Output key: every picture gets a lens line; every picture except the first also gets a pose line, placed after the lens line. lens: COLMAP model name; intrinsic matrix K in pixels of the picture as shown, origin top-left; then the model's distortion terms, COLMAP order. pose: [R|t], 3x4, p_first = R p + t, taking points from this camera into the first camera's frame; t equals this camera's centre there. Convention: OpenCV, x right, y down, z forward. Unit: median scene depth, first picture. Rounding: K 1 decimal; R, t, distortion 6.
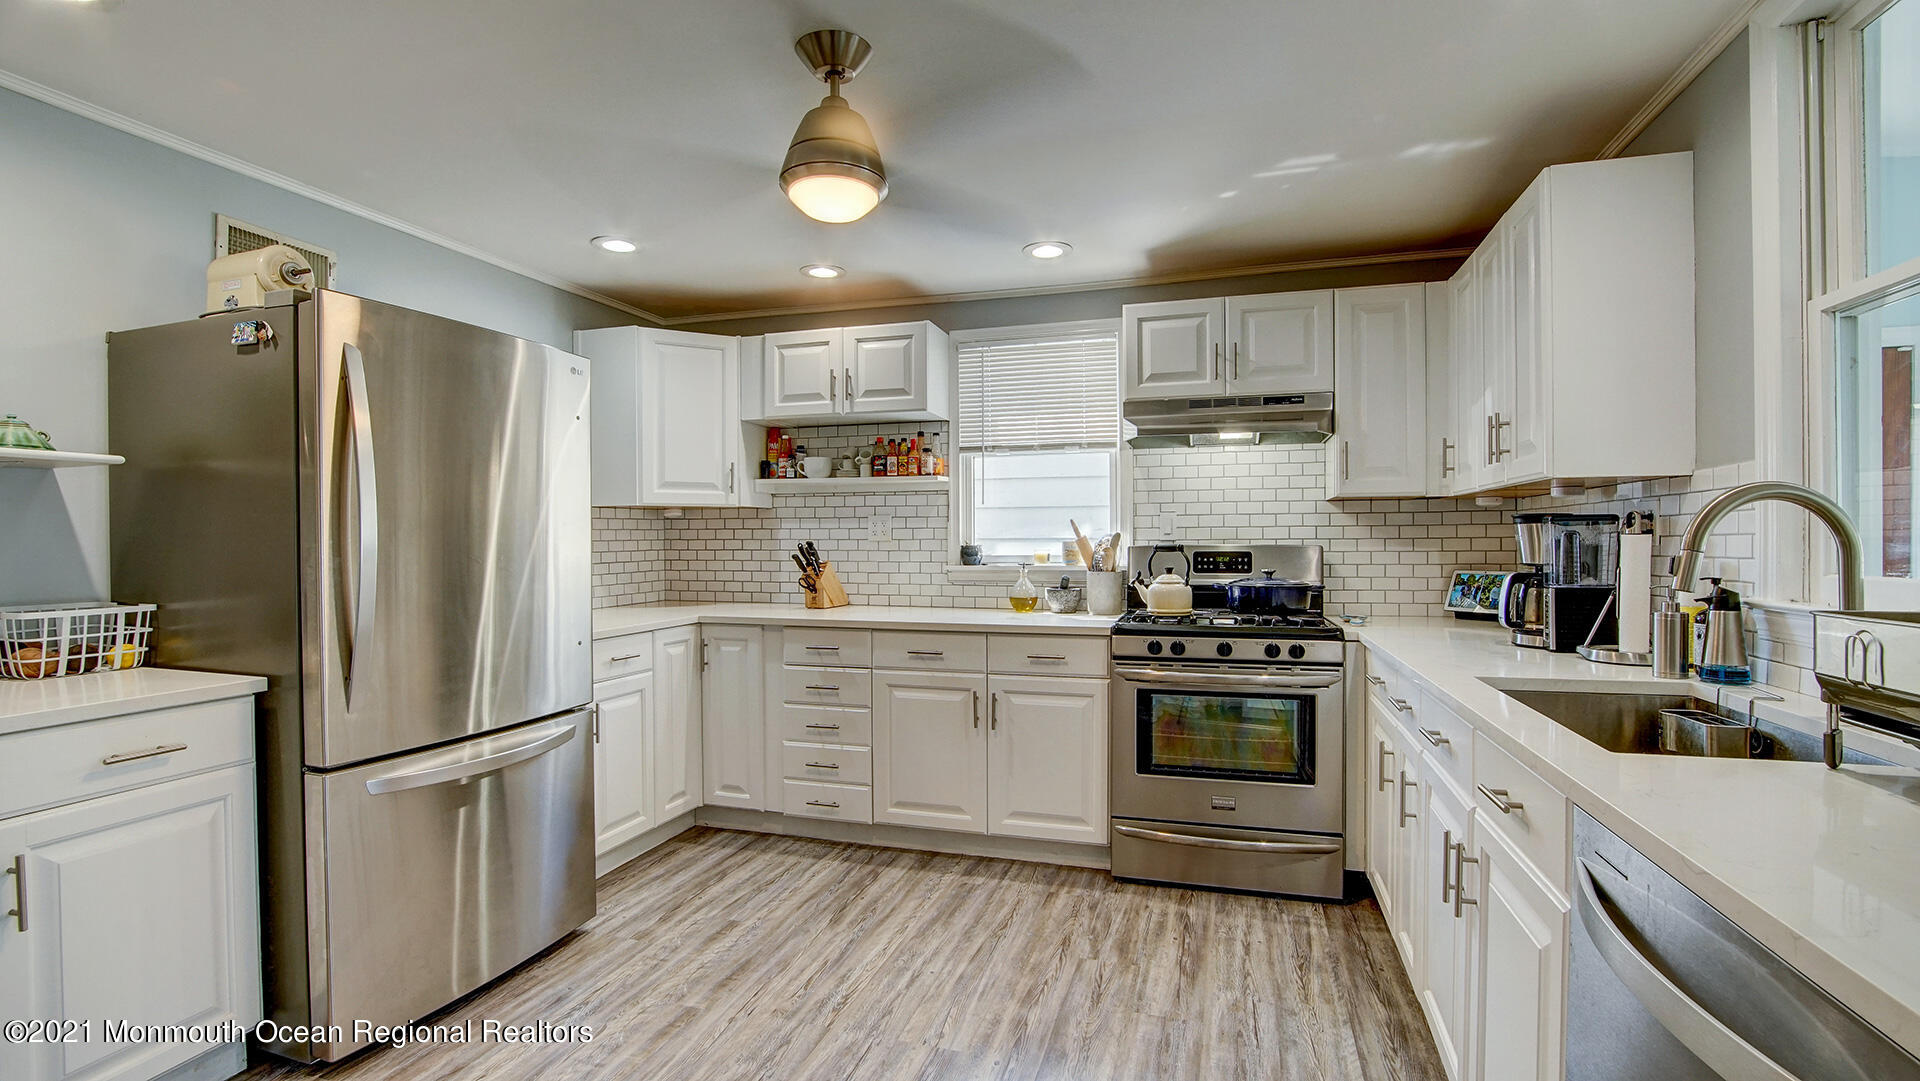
lens RADIAL K [[862.7, 0, 961.7], [0, 862.7, 544.9], [0, 0, 1]] dist [-0.039687, 0.008891]
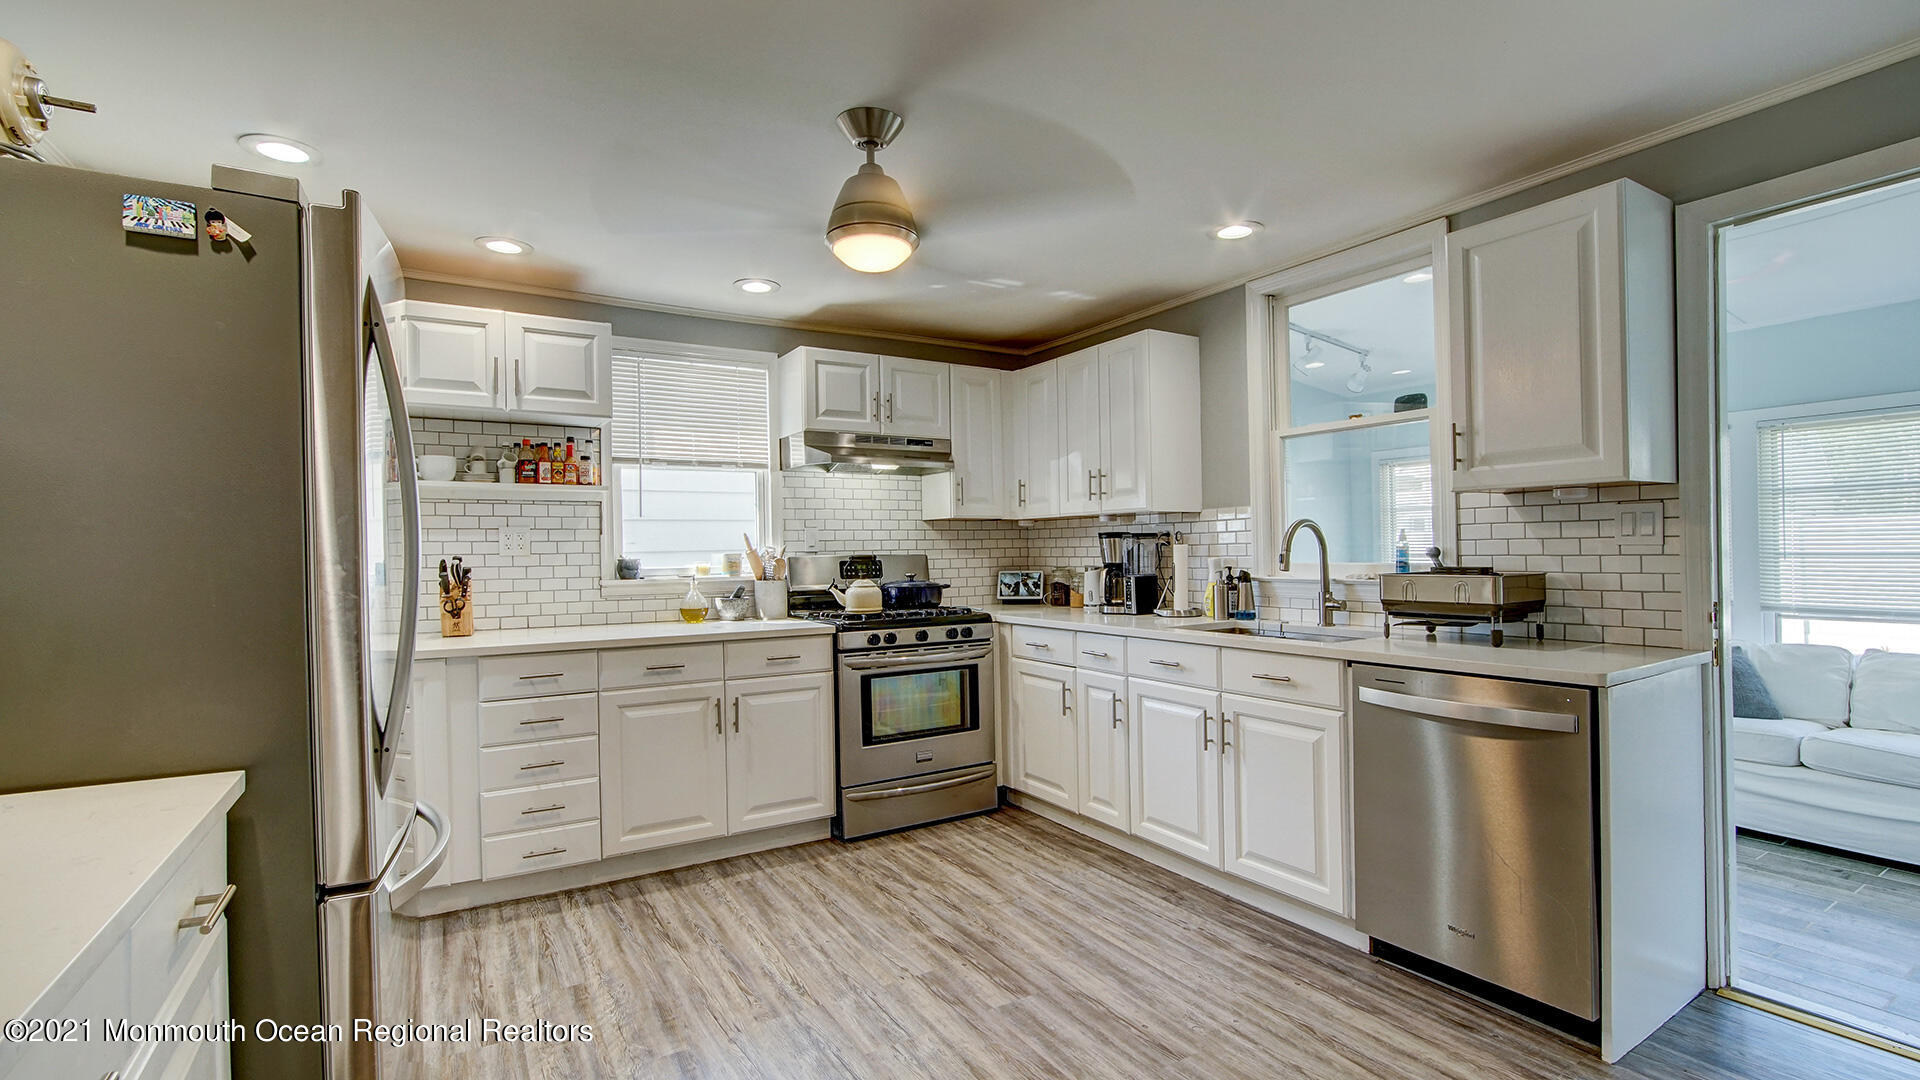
lens RADIAL K [[862.7, 0, 967.3], [0, 862.7, 540.3], [0, 0, 1]] dist [-0.039687, 0.008891]
pose [[0.653992, 0.001909, 0.756499, -0.572196], [0.015031, 0.999767, -0.015517, 0.000374], [-0.756352, 0.021519, 0.653811, 0.097178]]
